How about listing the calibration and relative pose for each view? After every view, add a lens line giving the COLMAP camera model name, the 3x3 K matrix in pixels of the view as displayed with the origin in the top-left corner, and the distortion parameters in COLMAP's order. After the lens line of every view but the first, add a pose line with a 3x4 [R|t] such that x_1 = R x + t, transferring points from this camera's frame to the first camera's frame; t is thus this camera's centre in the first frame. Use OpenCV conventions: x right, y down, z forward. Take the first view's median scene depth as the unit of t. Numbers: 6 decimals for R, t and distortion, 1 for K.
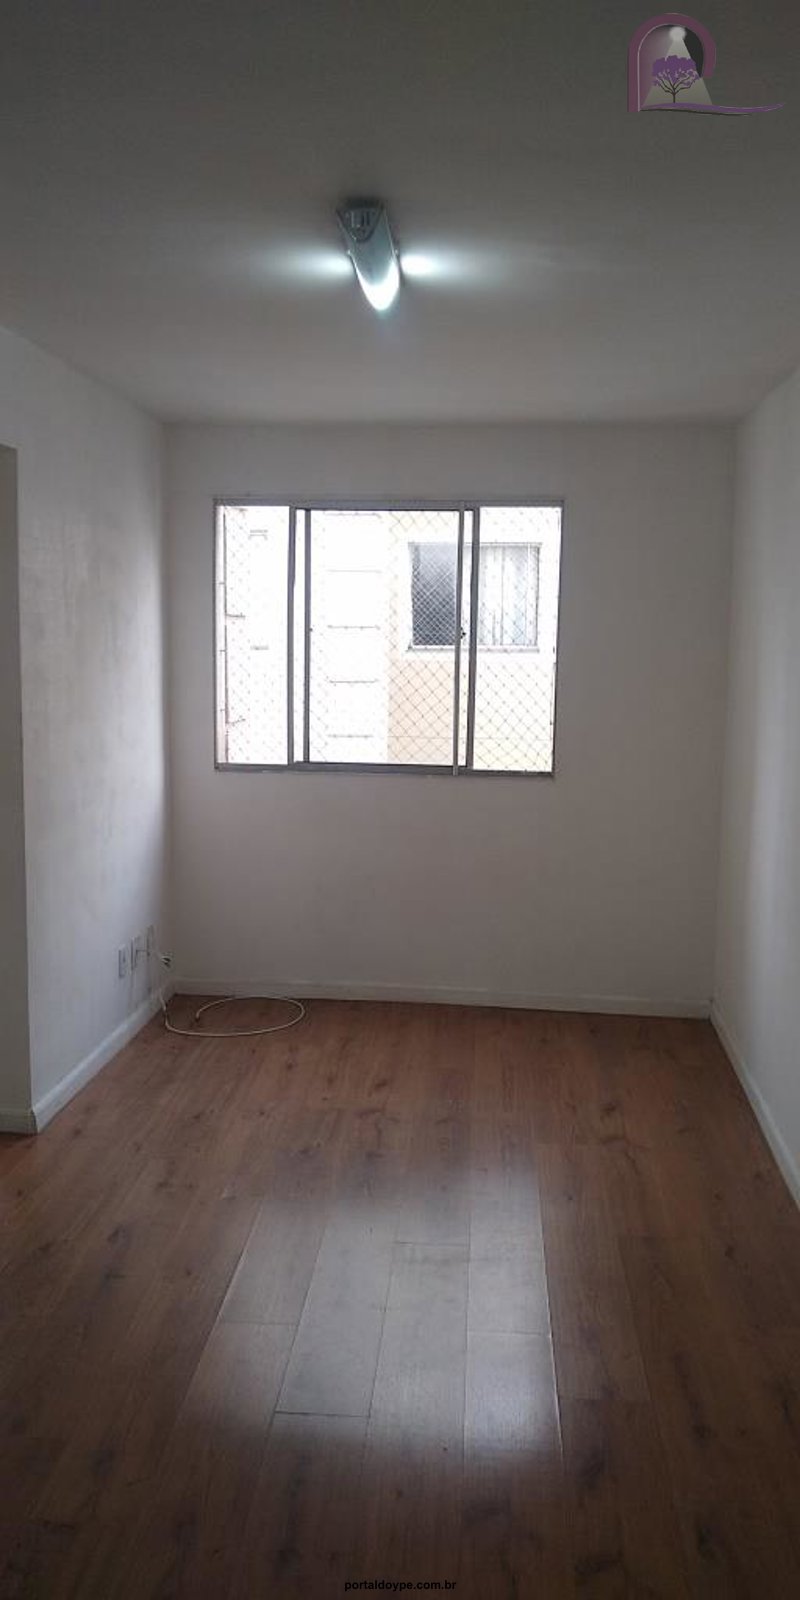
lens RADIAL K [[1264.5, 0, 401.0], [0, 1264.5, 790.2], [0, 0, 1]] dist [-0.003014, -0.006660]
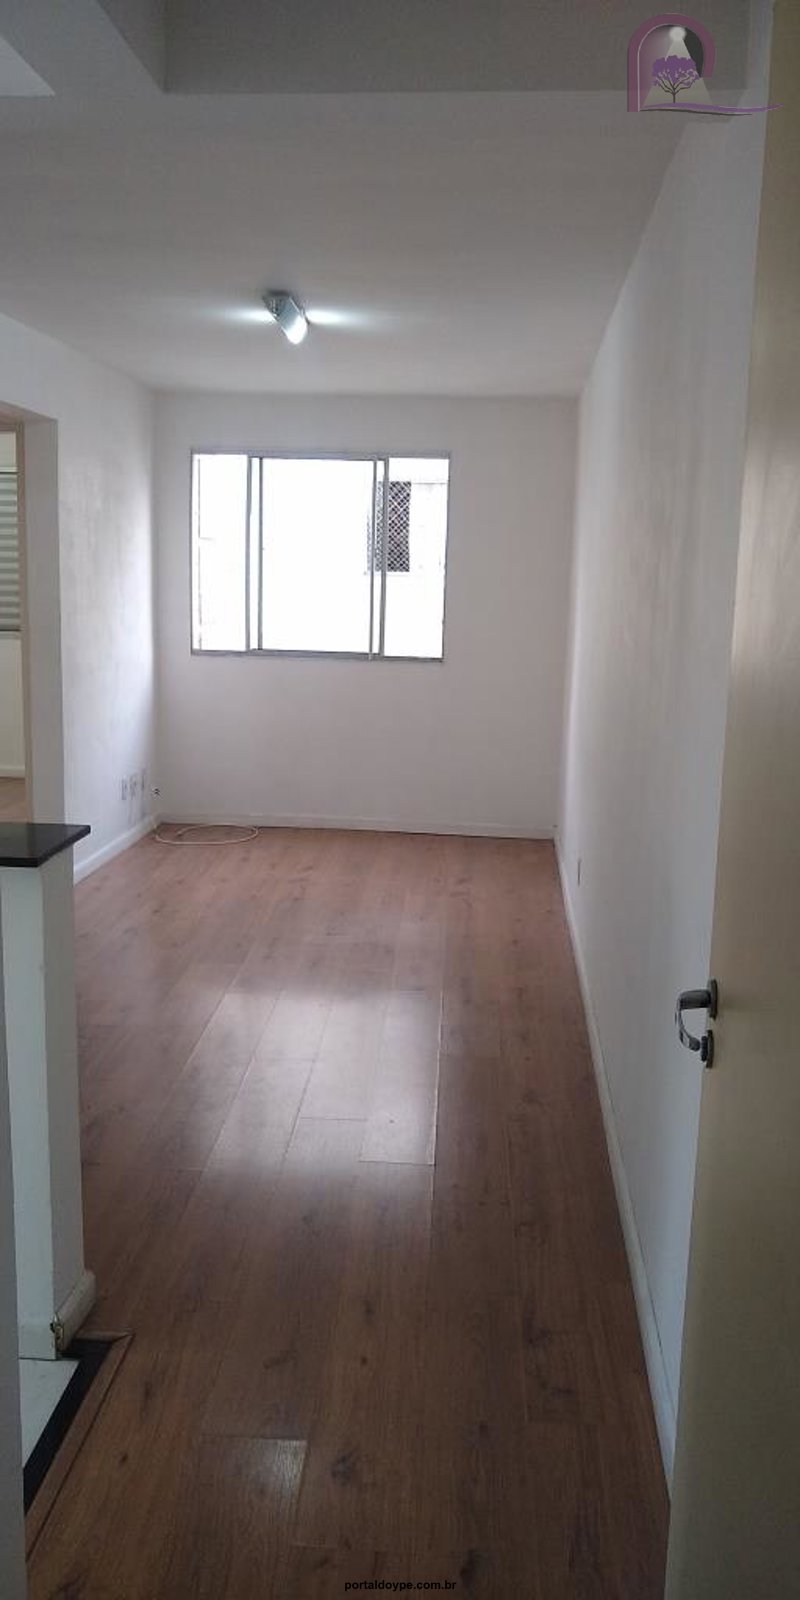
lens RADIAL K [[1264.5, 0, 400.1], [0, 1264.5, 811.3], [0, 0, 1]] dist [-0.003014, -0.006660]
pose [[0.999805, 0.008350, 0.017878, 0.054377], [-0.009532, 0.997705, 0.067035, 0.061442], [-0.017277, -0.067192, 0.997590, -0.371709]]
